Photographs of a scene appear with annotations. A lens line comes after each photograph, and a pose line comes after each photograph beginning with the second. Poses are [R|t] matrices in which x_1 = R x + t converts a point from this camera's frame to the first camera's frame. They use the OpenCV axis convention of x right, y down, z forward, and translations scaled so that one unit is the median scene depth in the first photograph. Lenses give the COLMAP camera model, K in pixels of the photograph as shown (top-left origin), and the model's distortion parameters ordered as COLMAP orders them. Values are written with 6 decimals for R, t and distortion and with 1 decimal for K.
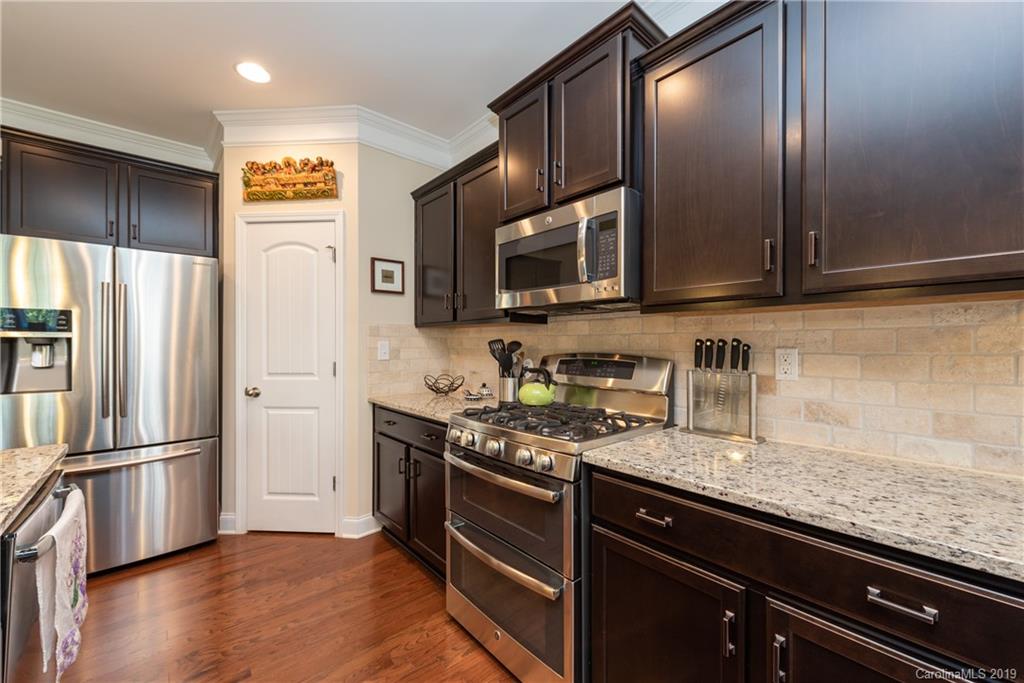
lens RADIAL K [[406.6, 0, 504.6], [0, 406.6, 342.2], [0, 0, 1]] dist [0.005201, -0.003343]
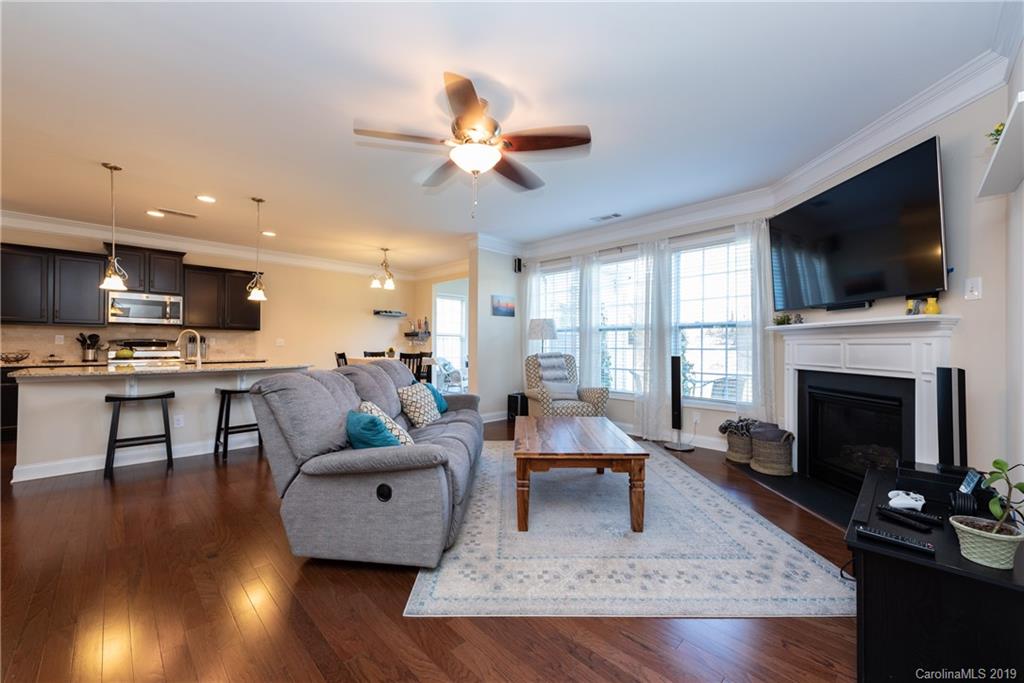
lens RADIAL K [[406.6, 0, 520.0], [0, 406.6, 345.3], [0, 0, 1]] dist [0.005201, -0.003343]
pose [[-0.065762, 0.000573, 0.997835, -2.618770], [-0.009699, 0.999952, -0.001213, 0.043763], [-0.997788, -0.009758, -0.065753, -1.365548]]
